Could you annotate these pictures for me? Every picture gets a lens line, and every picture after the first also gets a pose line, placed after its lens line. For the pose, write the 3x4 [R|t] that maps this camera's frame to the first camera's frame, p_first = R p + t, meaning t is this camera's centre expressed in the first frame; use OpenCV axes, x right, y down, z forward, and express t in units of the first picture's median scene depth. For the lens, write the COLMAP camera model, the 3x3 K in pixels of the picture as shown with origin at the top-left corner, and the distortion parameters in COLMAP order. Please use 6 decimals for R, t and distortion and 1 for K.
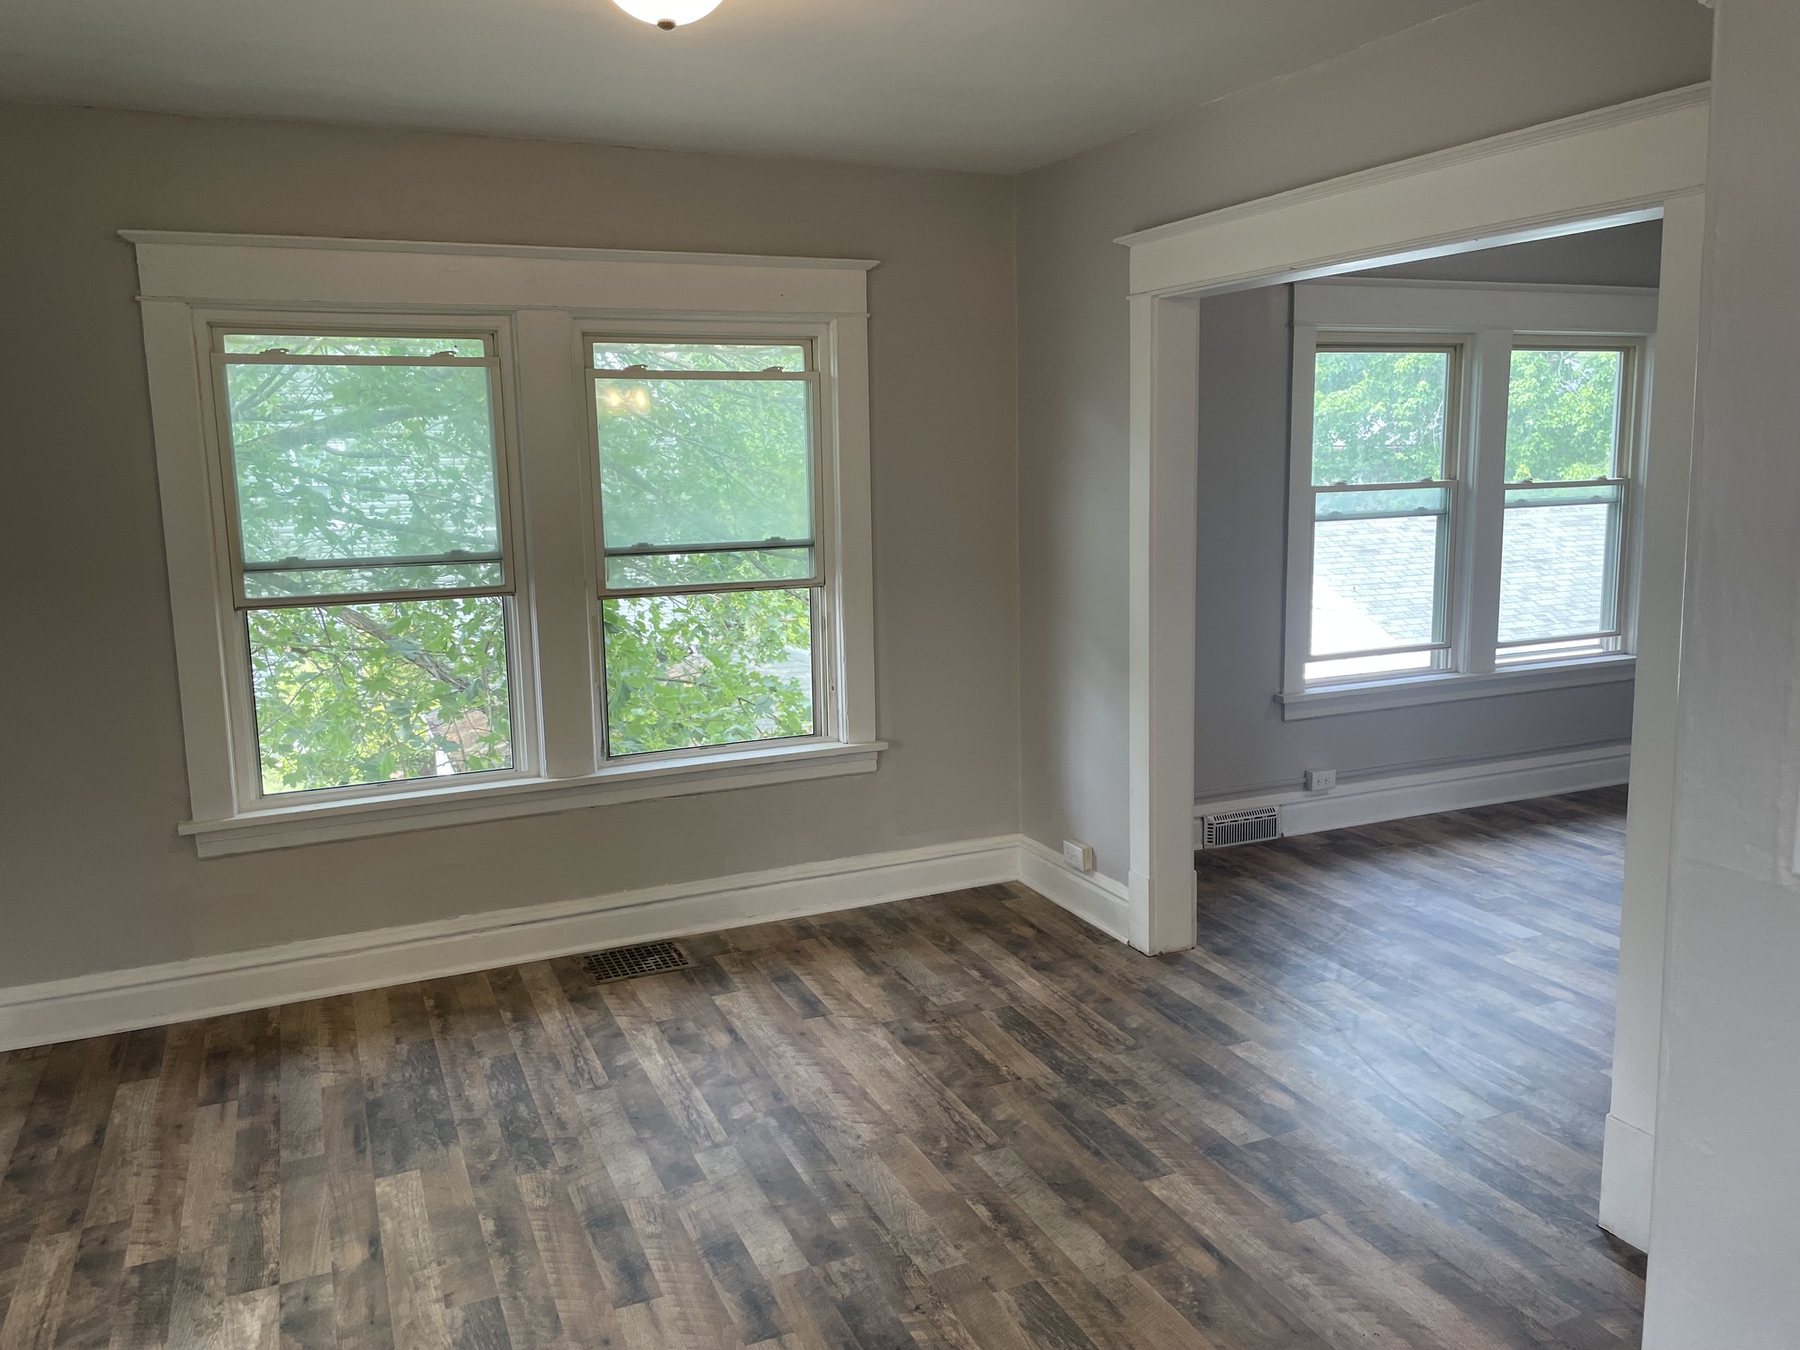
lens RADIAL K [[1363.8, 0, 907.2], [0, 1363.8, 658.9], [0, 0, 1]] dist [0.032268, -0.005085]
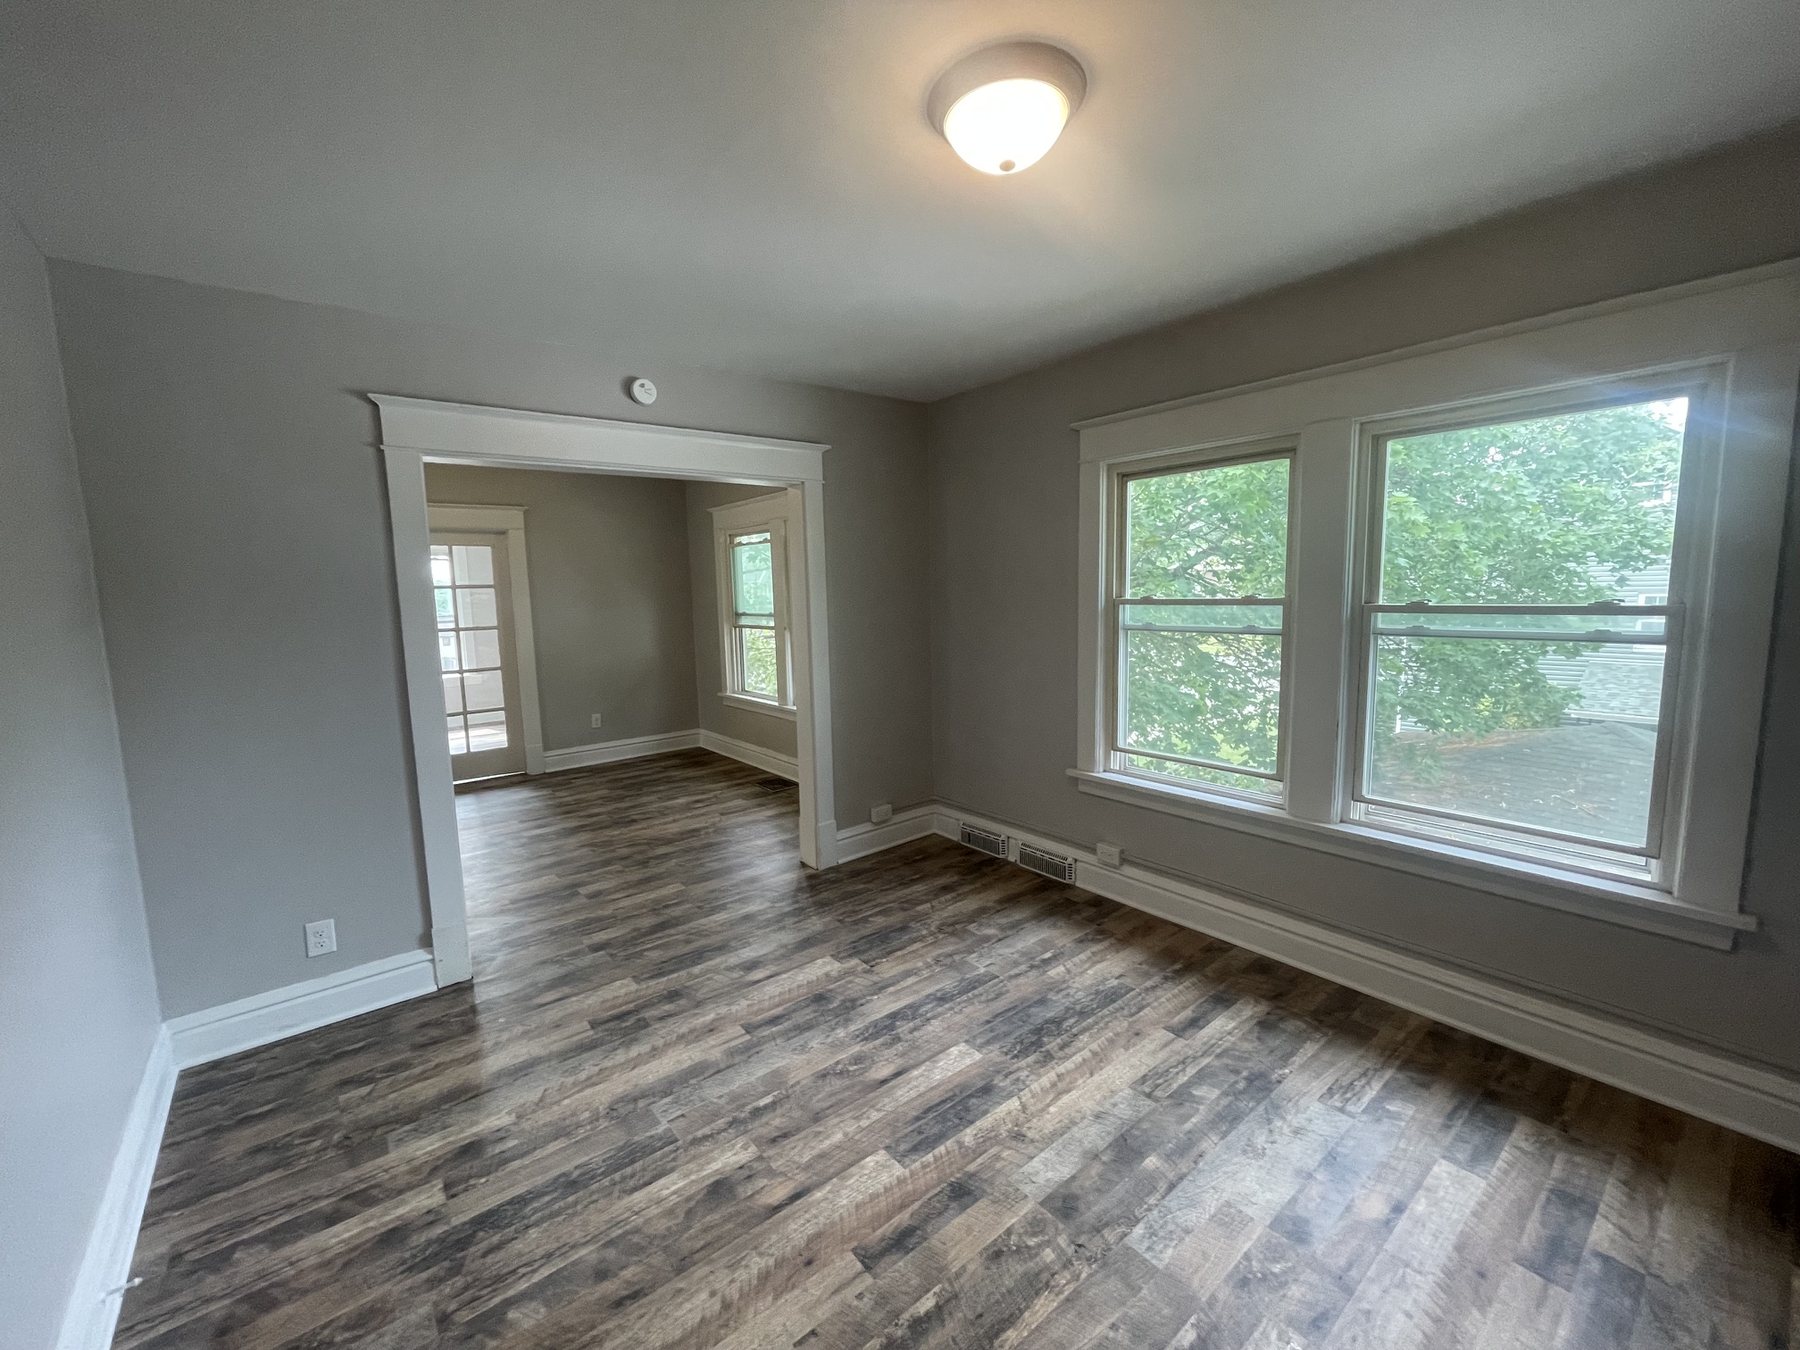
lens RADIAL K [[730.4, 0, 901.6], [0, 730.4, 664.8], [0, 0, 1]] dist [0.014808, 0.000235]
pose [[0.258596, 0.114301, -0.959199, 1.118371], [-0.134989, 0.987508, 0.081282, -0.127886], [0.956507, 0.108462, 0.270795, 0.873582]]
